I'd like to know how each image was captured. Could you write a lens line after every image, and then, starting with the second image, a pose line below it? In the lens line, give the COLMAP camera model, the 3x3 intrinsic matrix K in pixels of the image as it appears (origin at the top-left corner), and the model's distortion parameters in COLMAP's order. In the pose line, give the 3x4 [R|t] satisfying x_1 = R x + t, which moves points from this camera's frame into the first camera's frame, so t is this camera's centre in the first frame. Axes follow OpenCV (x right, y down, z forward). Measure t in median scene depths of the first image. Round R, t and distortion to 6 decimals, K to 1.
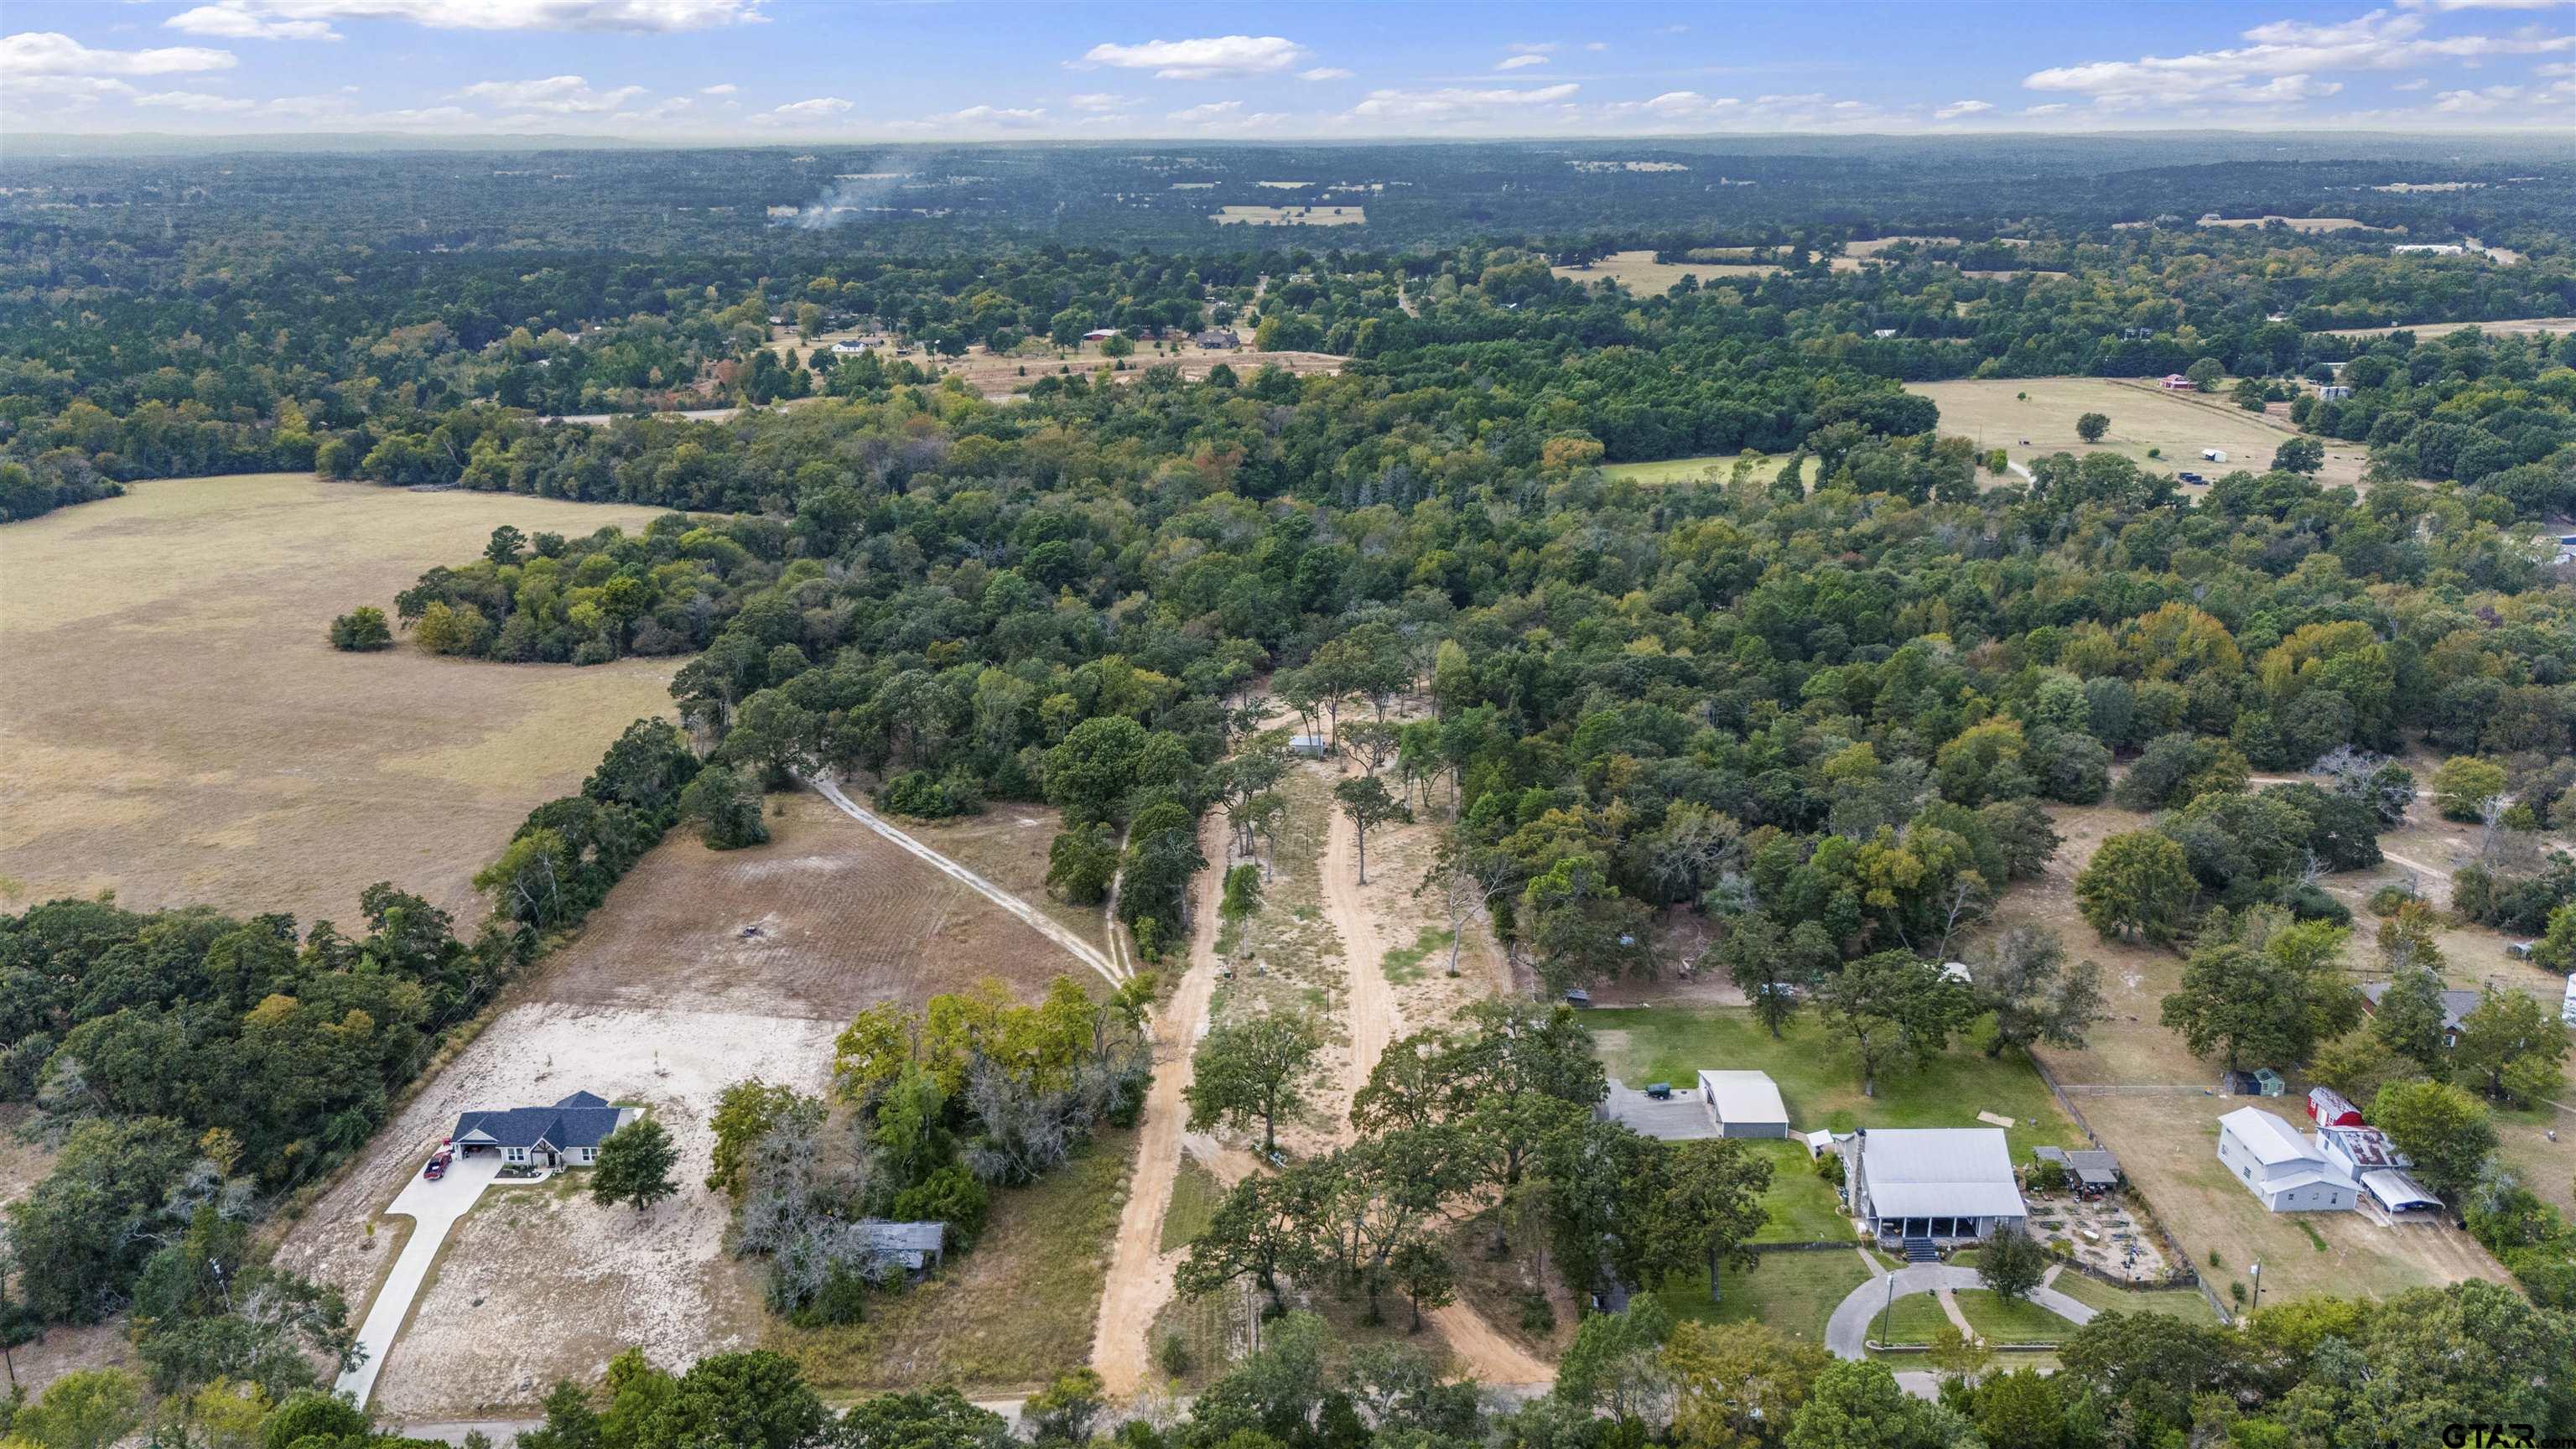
lens RADIAL K [[1895.3, 0, 1288.5], [0, 1895.3, 725.0], [0, 0, 1]] dist [0.055825, -0.050132]
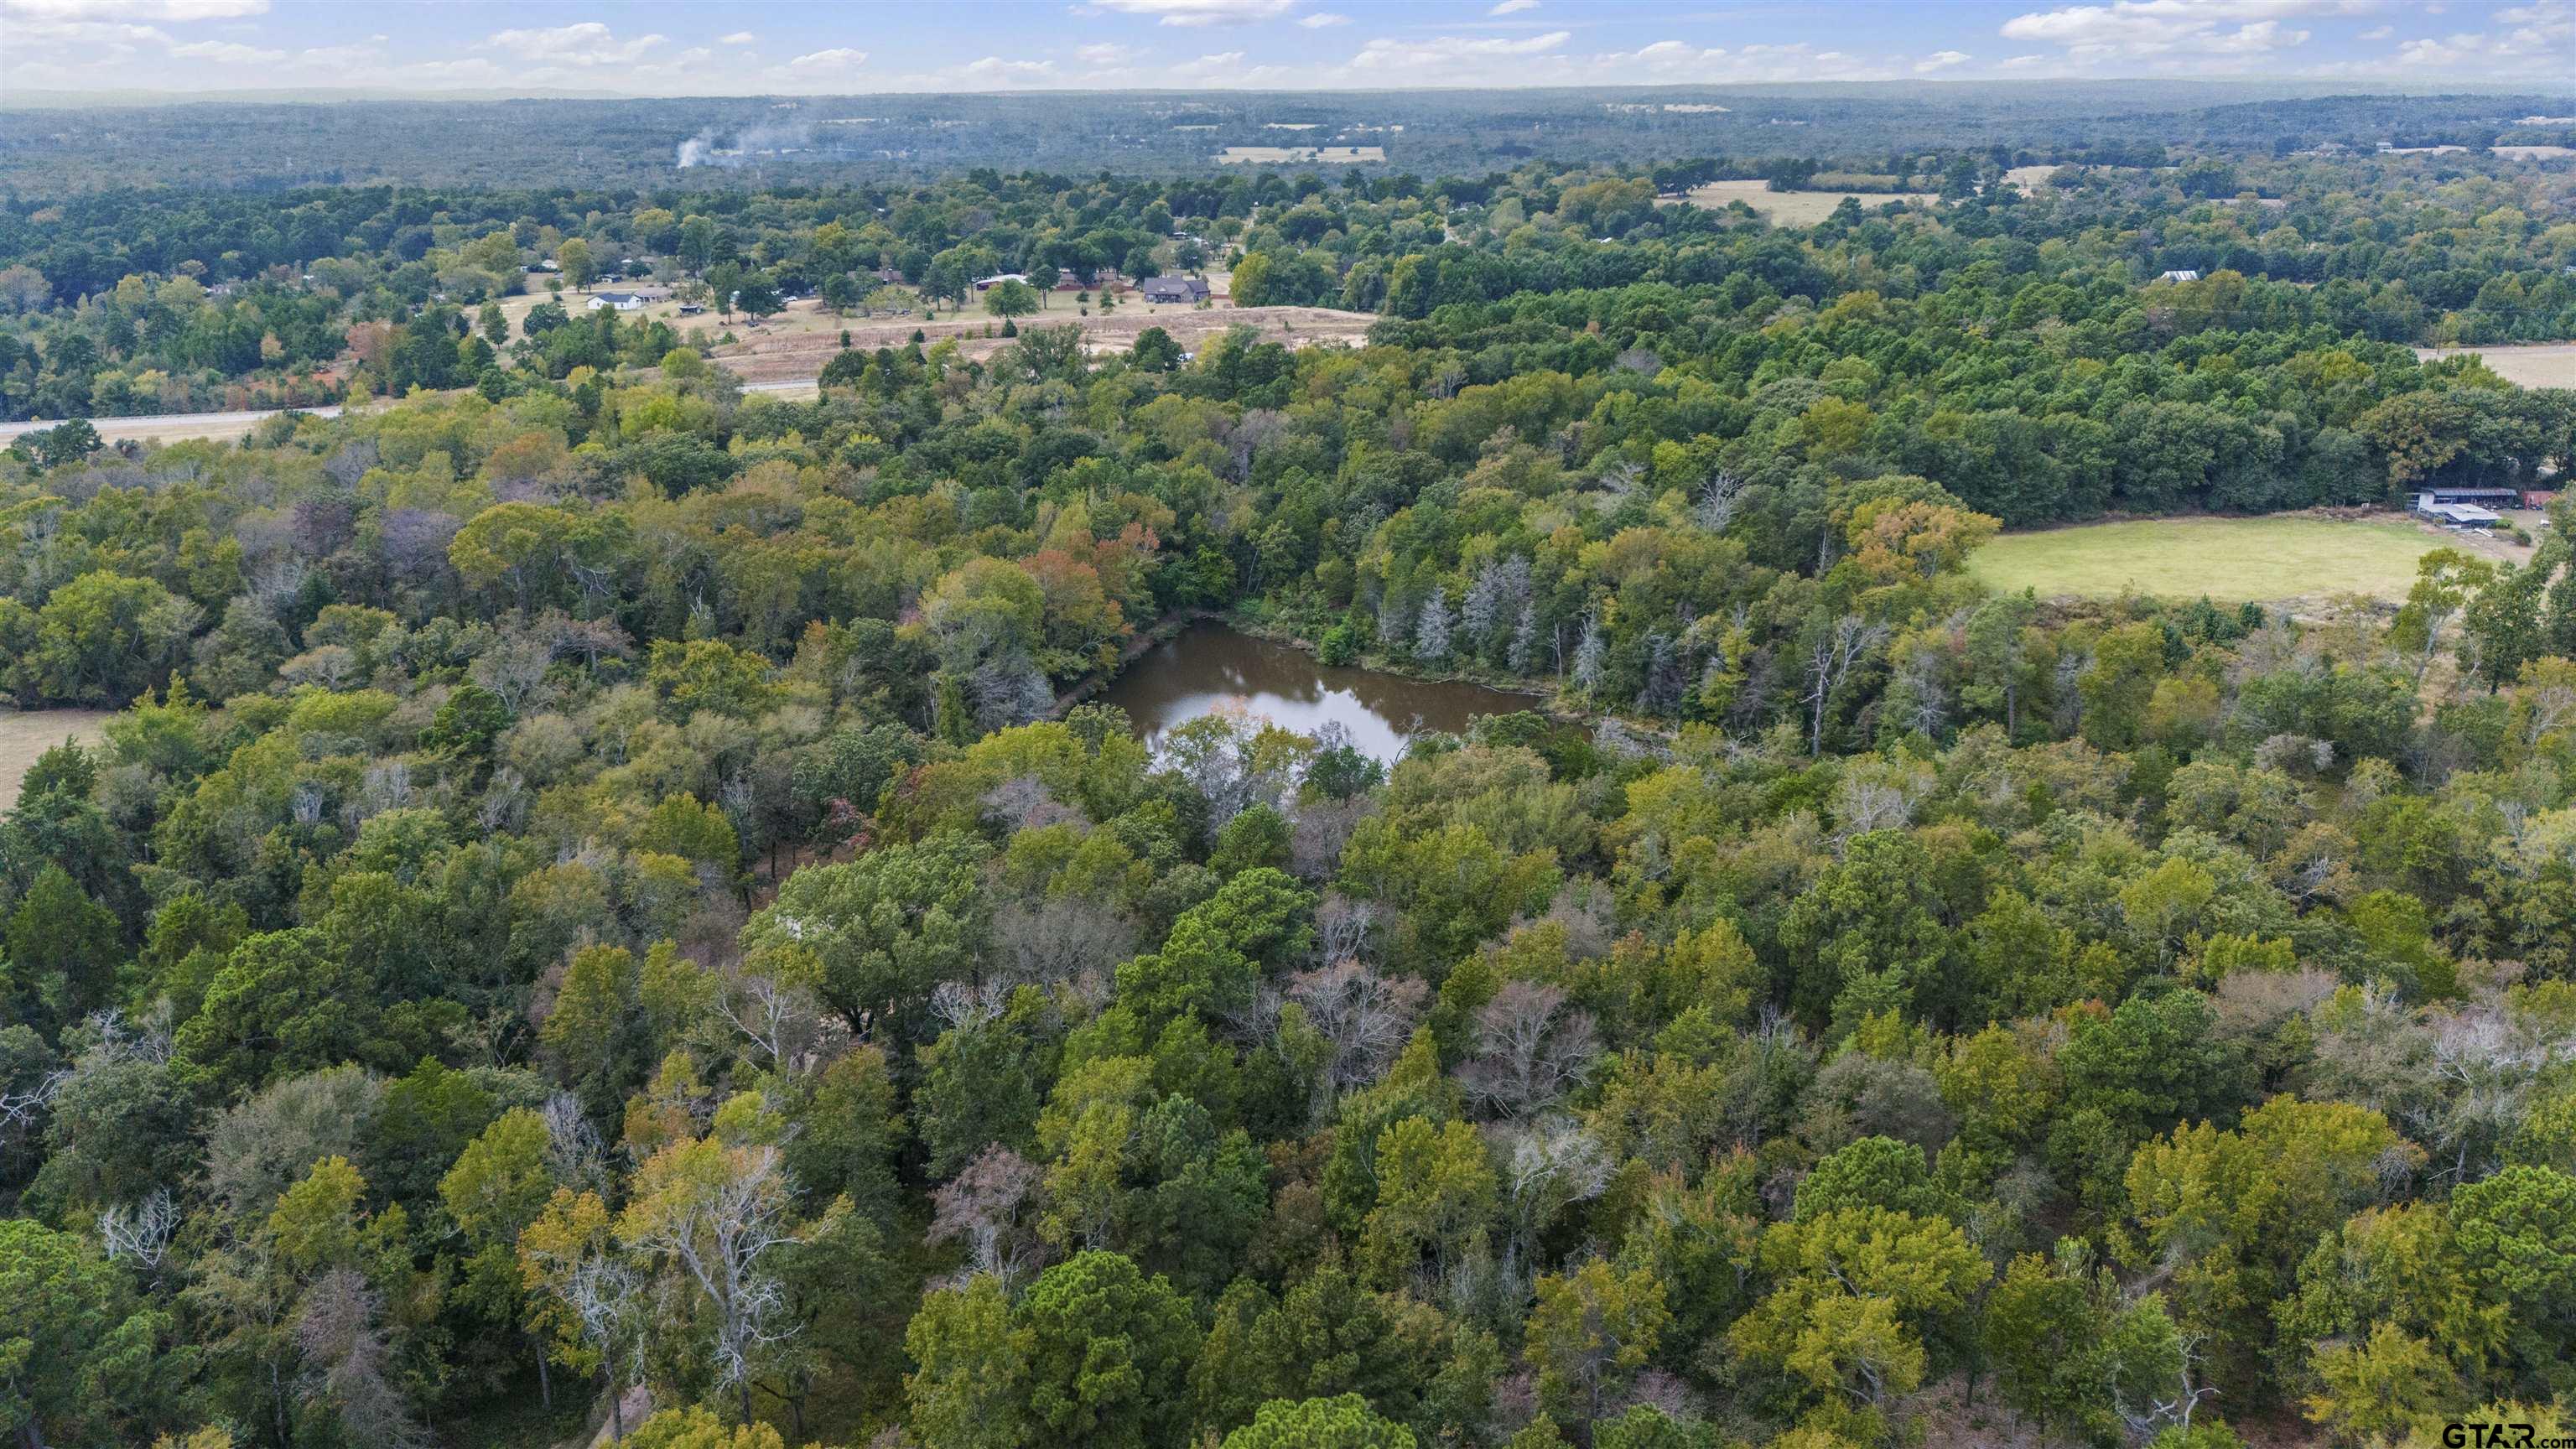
lens RADIAL K [[1895.3, 0, 1288.2], [0, 1895.3, 721.0], [0, 0, 1]] dist [0.055825, -0.050132]
pose [[0.999964, -0.001842, -0.008333, 0.006683], [0.001998, 0.999824, 0.018672, -0.068773], [0.008297, -0.018688, 0.999791, 0.355862]]
